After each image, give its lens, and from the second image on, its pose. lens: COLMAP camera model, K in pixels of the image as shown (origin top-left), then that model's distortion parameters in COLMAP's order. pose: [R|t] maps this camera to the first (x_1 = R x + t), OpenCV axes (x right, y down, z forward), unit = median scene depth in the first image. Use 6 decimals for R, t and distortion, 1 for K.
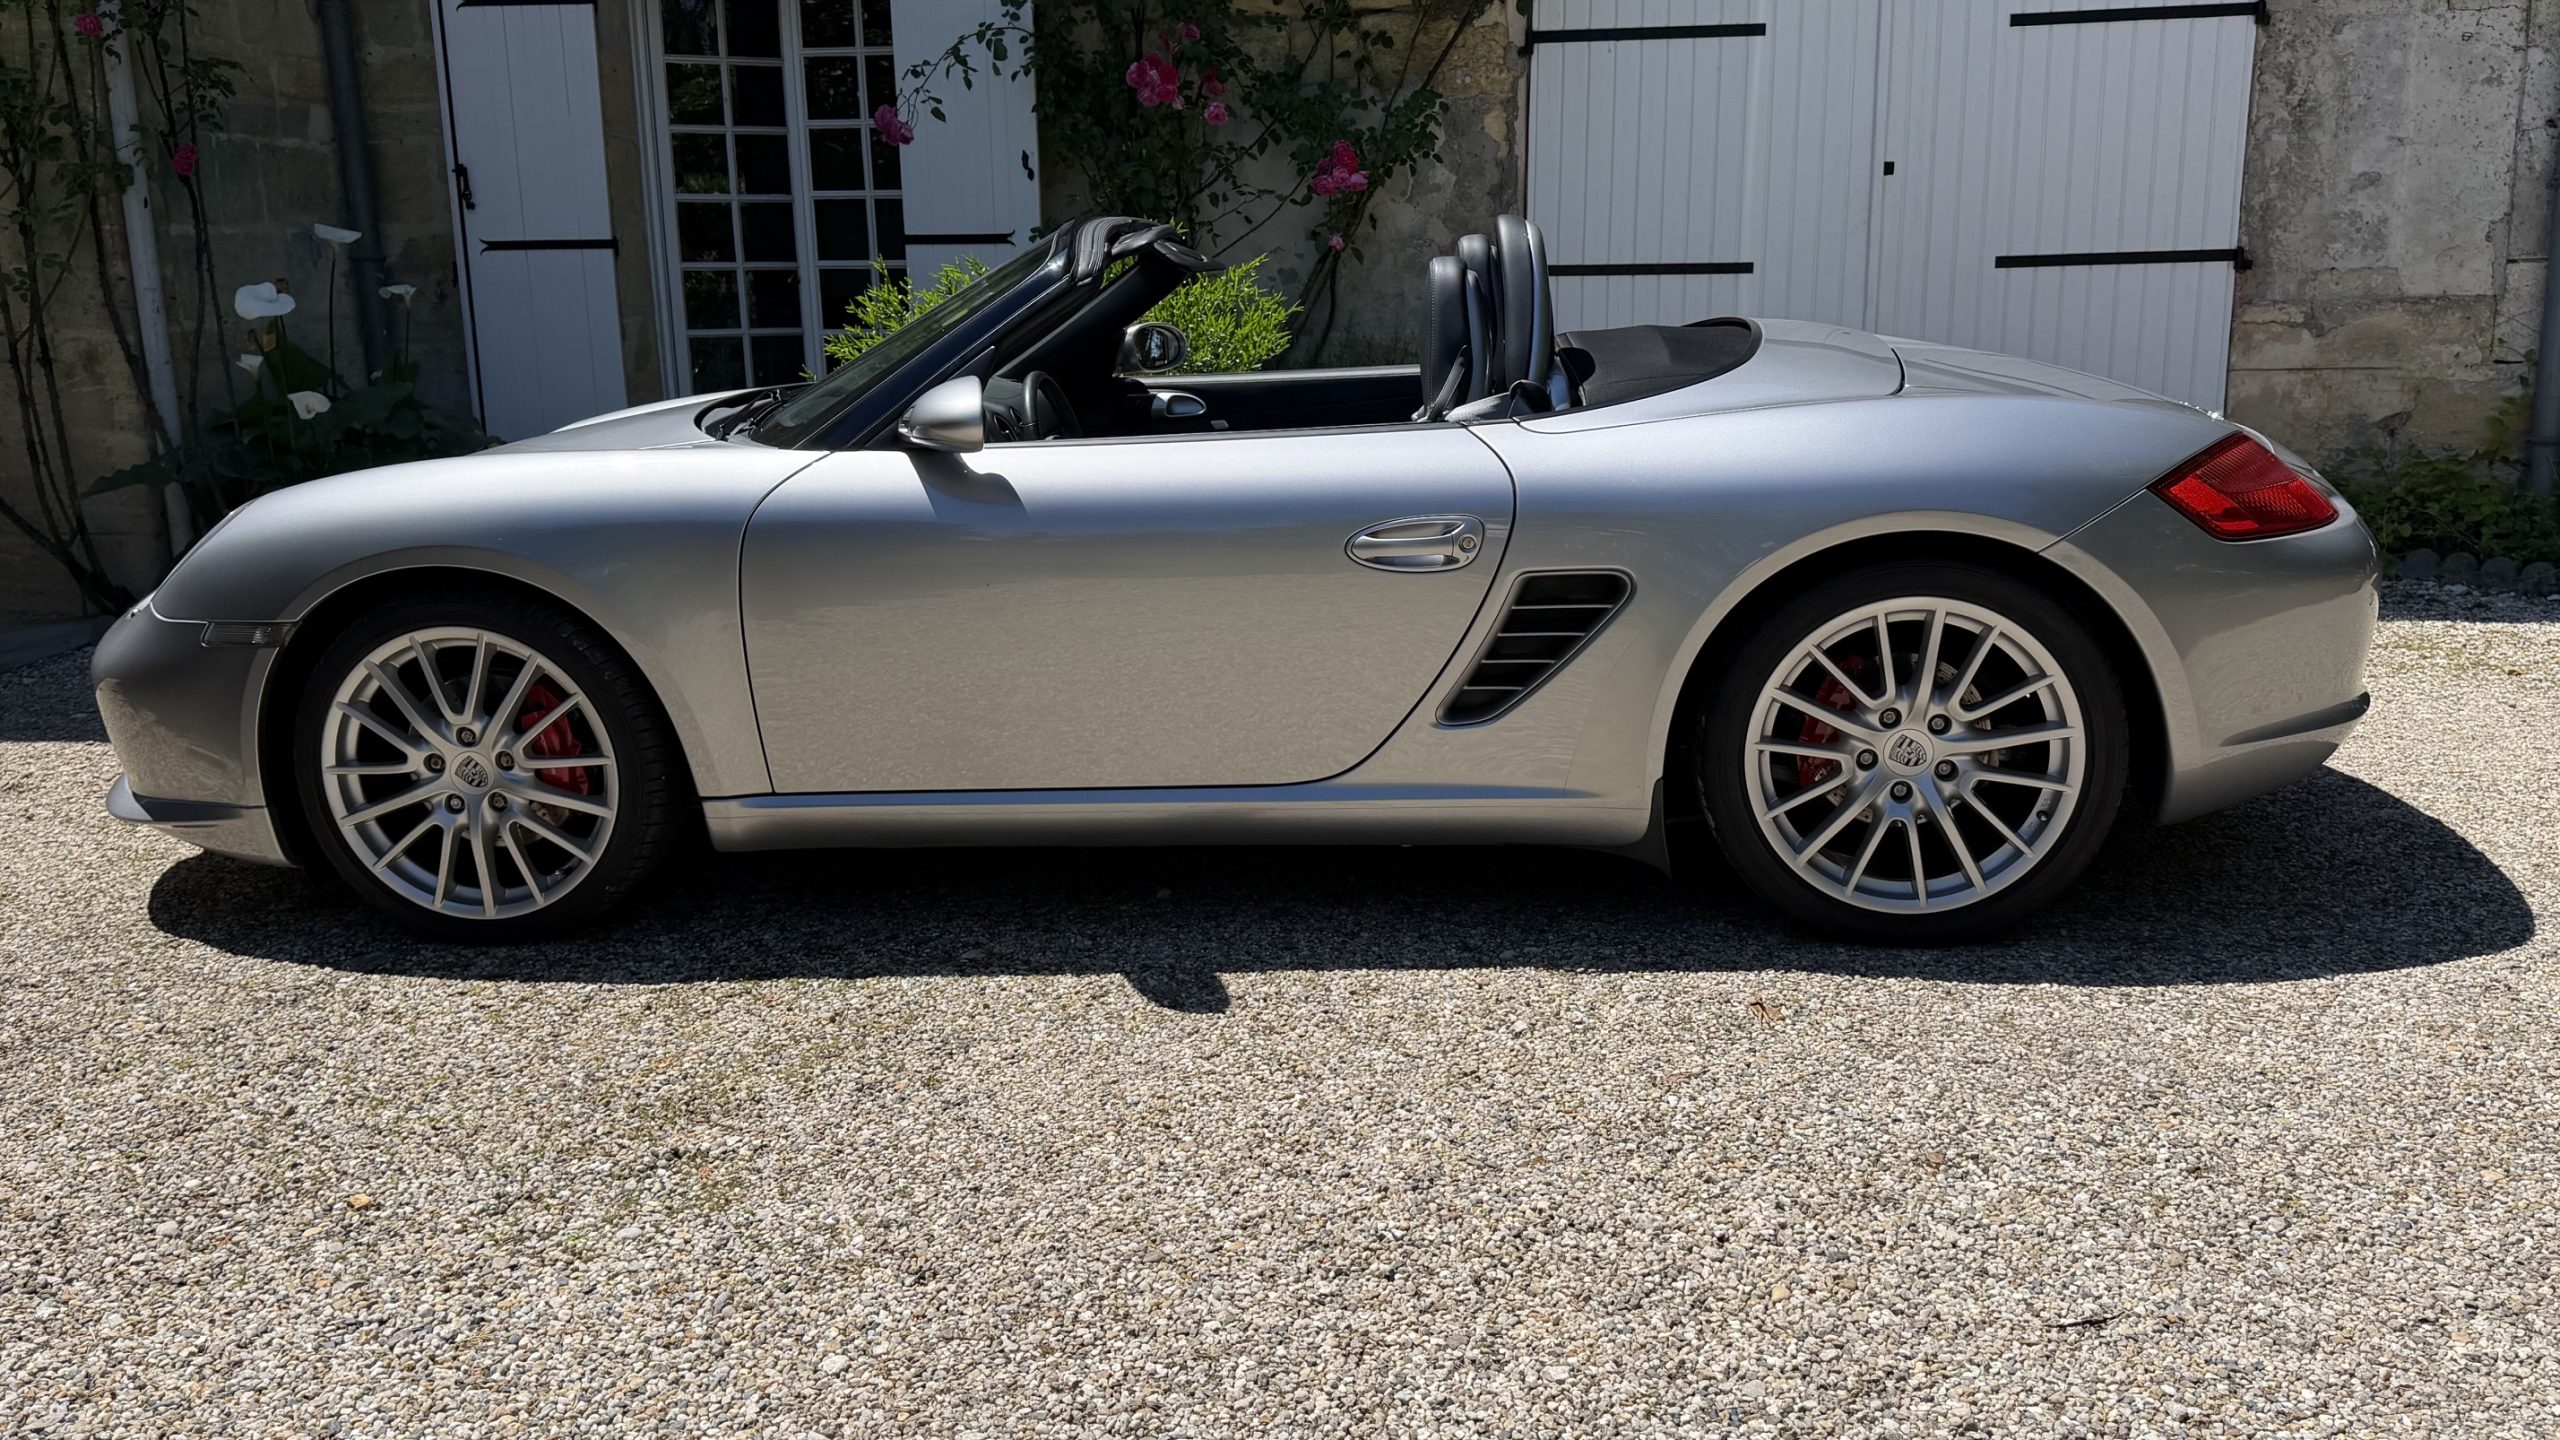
lens RADIAL K [[2061.3, 0, 1290.8], [0, 2061.3, 737.0], [0, 0, 1]] dist [0.080602, -0.123345]
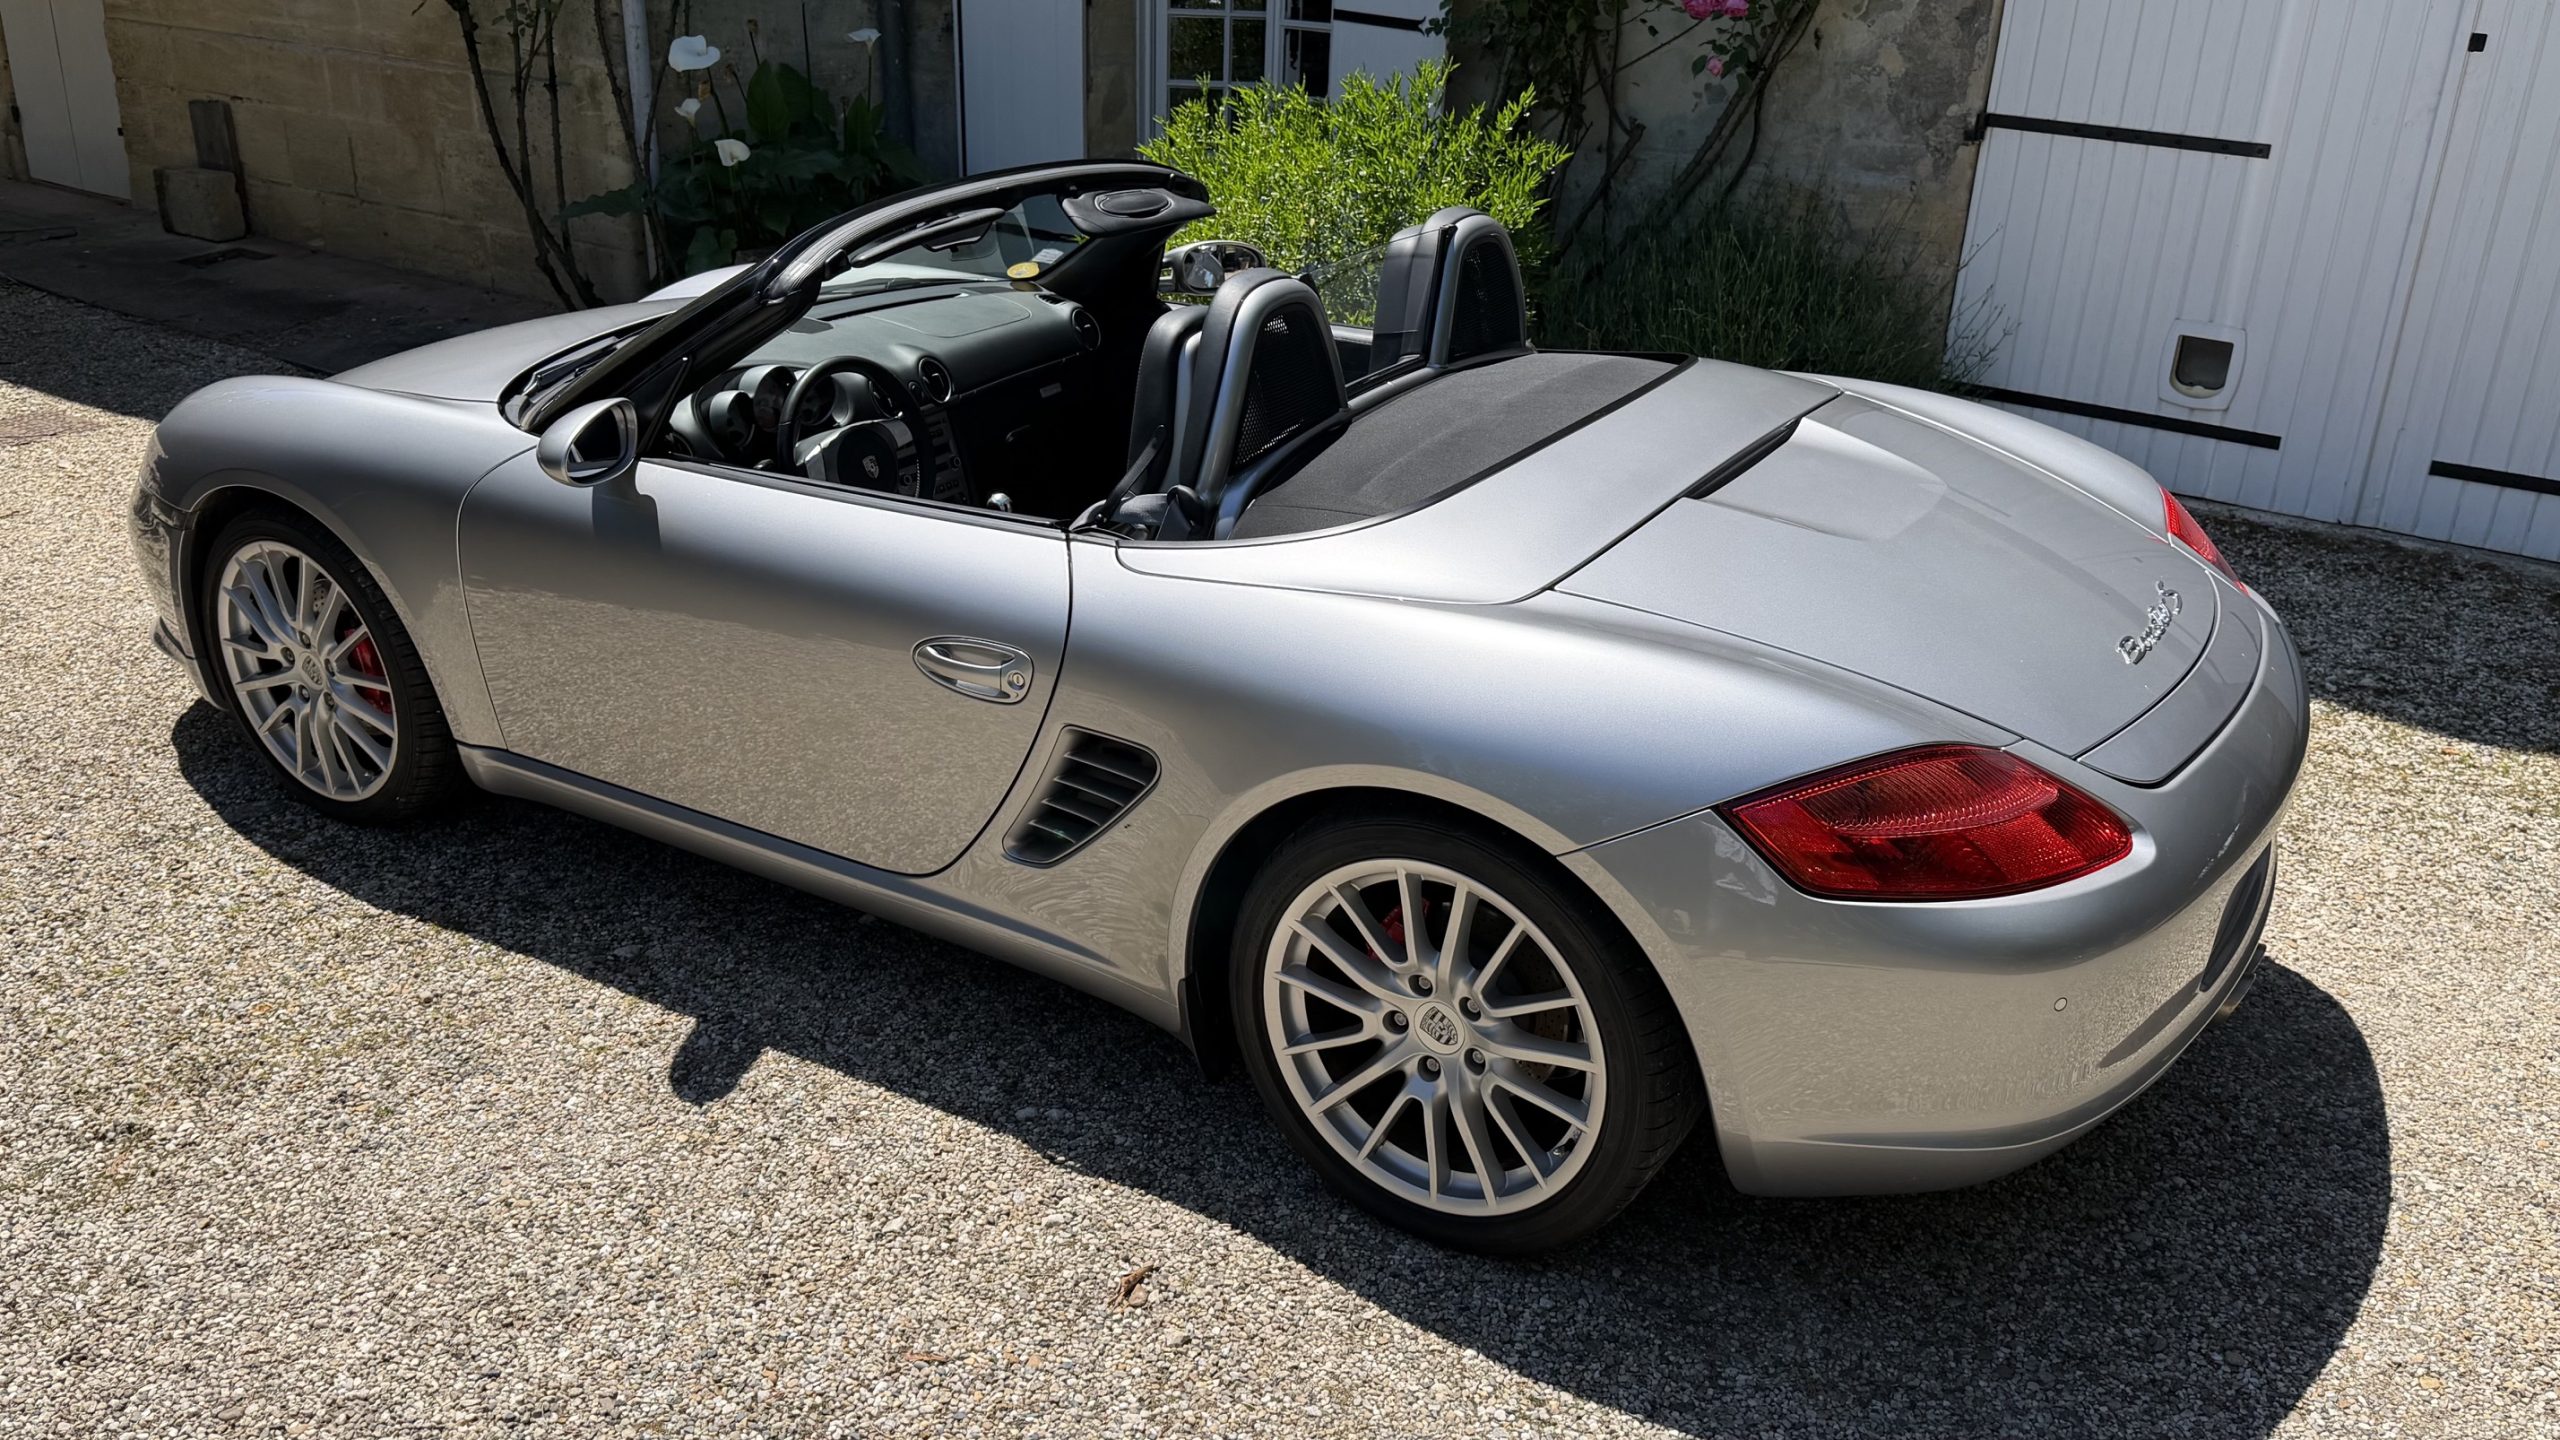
lens RADIAL K [[2061.3, 0, 1270.5], [0, 2061.3, 743.8], [0, 0, 1]] dist [0.080602, -0.123345]
pose [[0.892064, 0.220317, -0.394567, 0.488020], [-0.143871, 0.966138, 0.214195, -0.246592], [0.428397, -0.134309, 0.893553, 0.214270]]
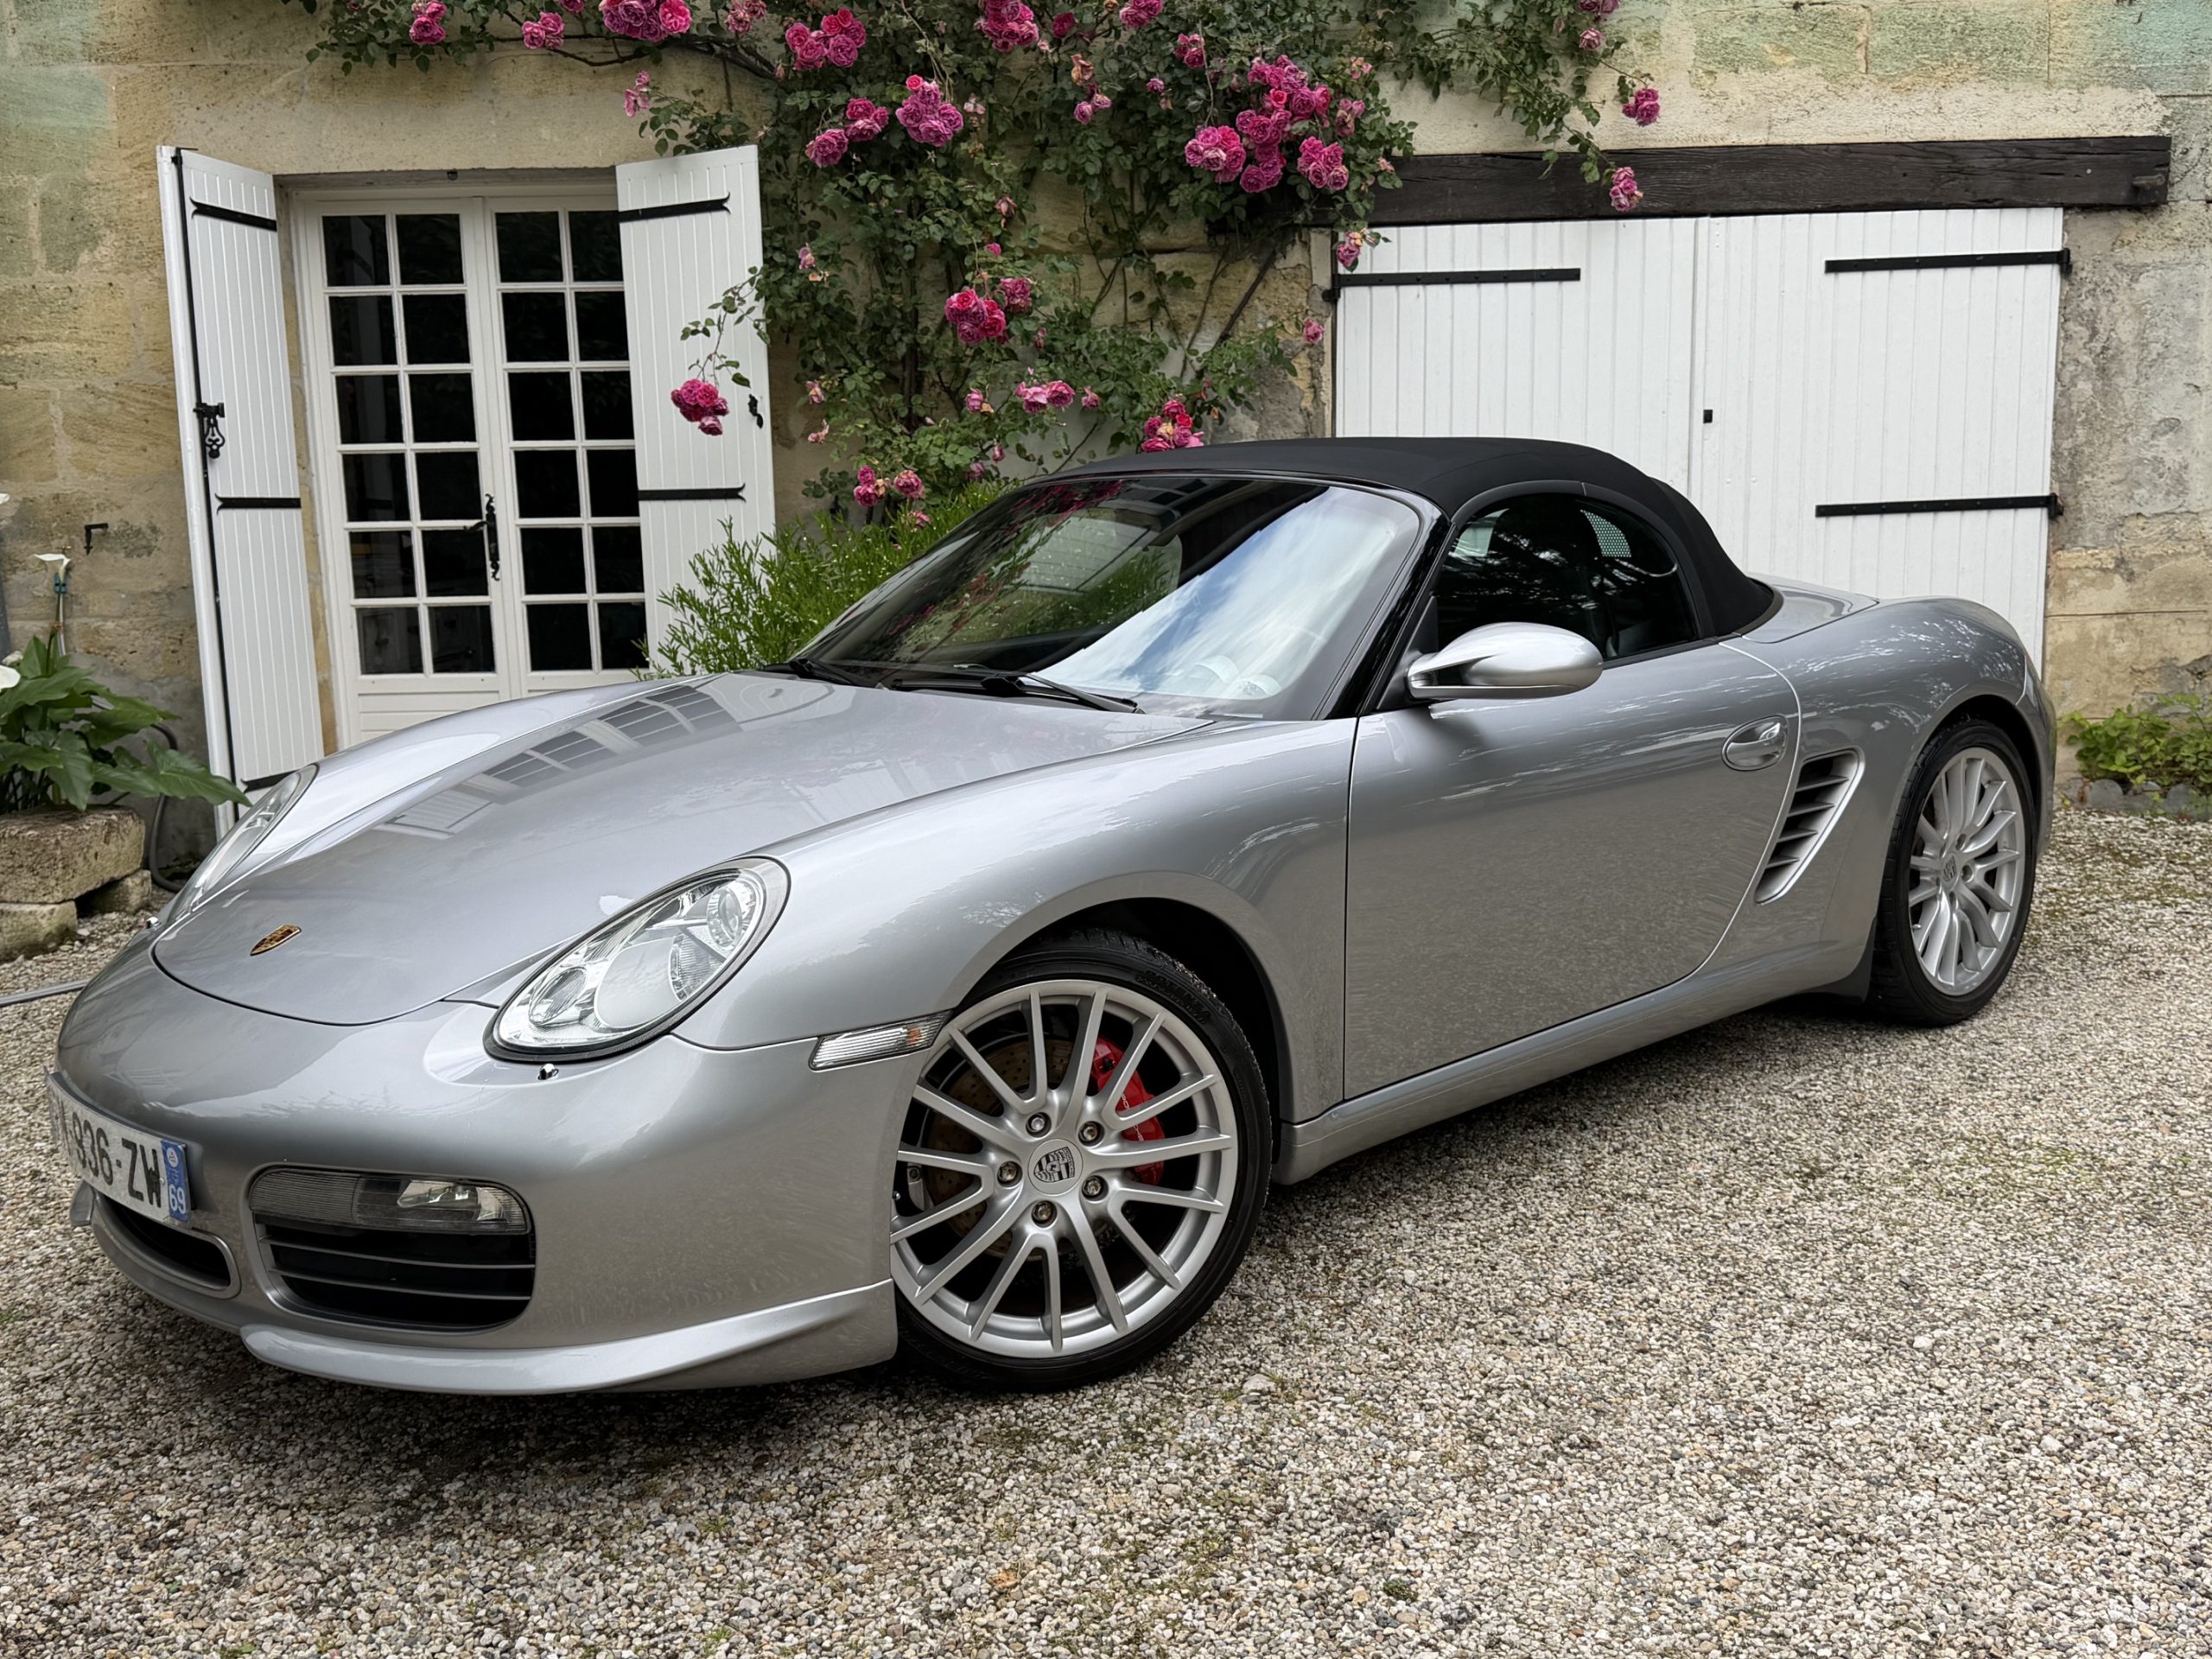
lens RADIAL K [[2124.9, 0, 1114.3], [0, 2124.9, 845.1], [0, 0, 1]] dist [0.043509, 0.000000]
pose [[0.983109, -0.037125, 0.179216, -0.328279], [0.048751, 0.996952, -0.060906, -0.053264], [-0.176409, 0.068614, 0.981923, 0.169877]]
